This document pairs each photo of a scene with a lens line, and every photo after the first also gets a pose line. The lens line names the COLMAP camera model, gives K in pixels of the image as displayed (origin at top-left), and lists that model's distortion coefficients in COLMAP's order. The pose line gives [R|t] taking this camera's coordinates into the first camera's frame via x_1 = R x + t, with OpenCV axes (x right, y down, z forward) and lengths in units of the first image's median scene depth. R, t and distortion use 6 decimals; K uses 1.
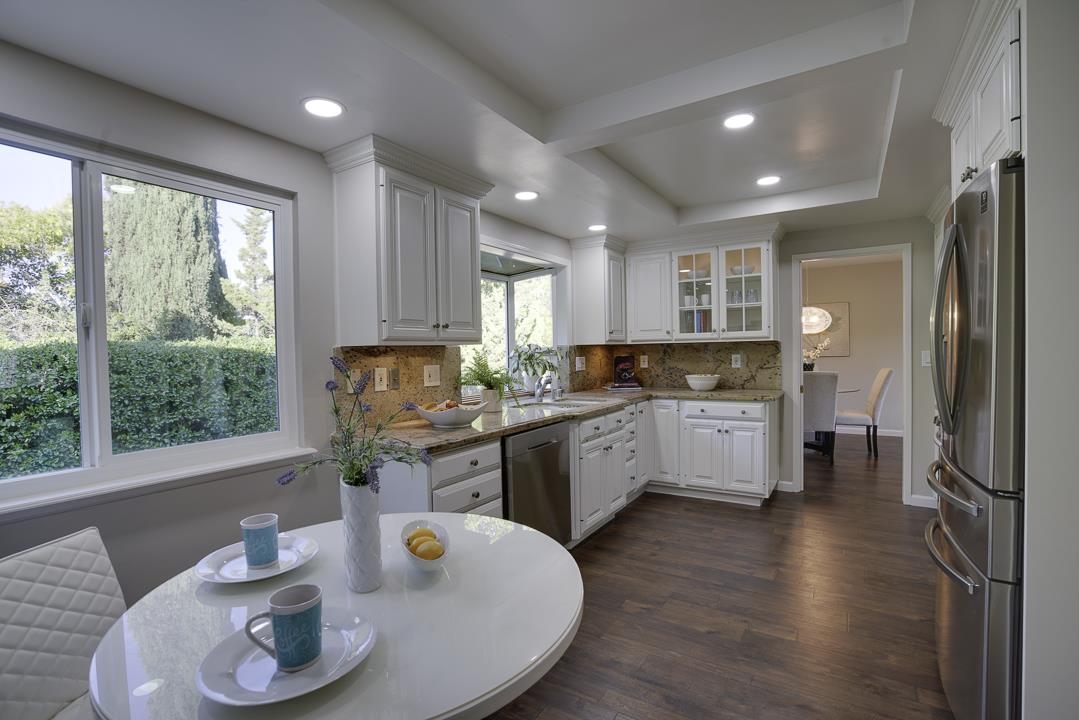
lens RADIAL K [[493.1, 0, 535.4], [0, 493.1, 364.2], [0, 0, 1]] dist [-0.025035, 0.000799]
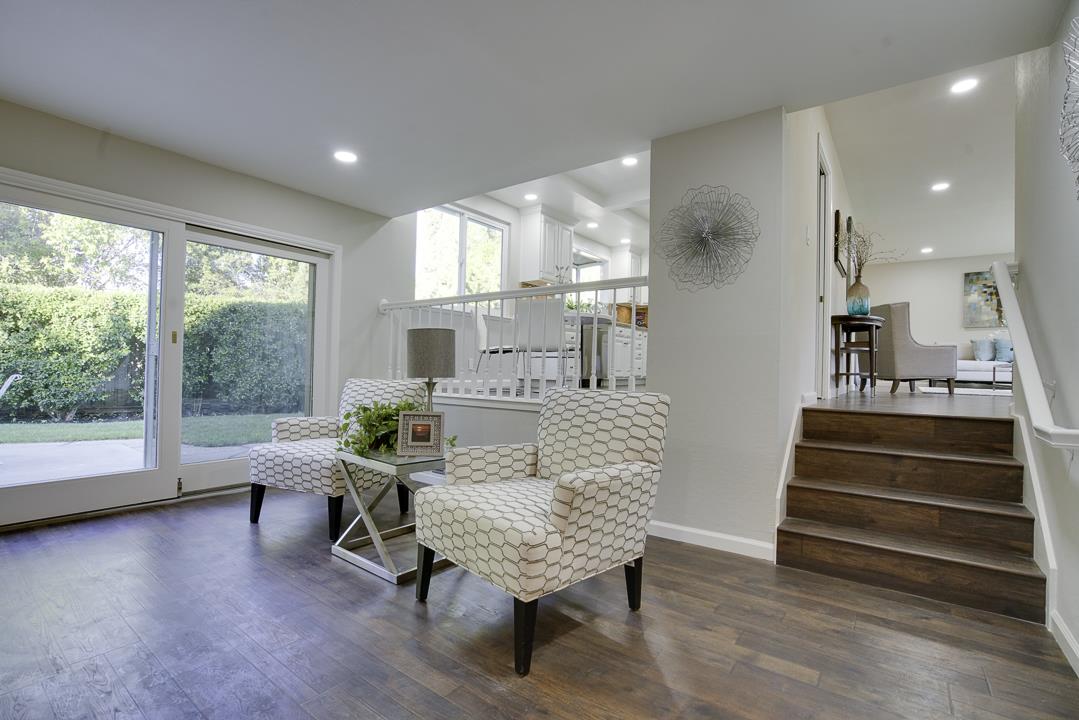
lens RADIAL K [[493.1, 0, 540.2], [0, 493.1, 359.8], [0, 0, 1]] dist [-0.025035, 0.000799]
pose [[0.997146, 0.039557, -0.064310, -0.083511], [-0.042313, 0.998219, -0.042065, 0.359122], [0.062532, 0.044666, 0.997043, -1.173745]]
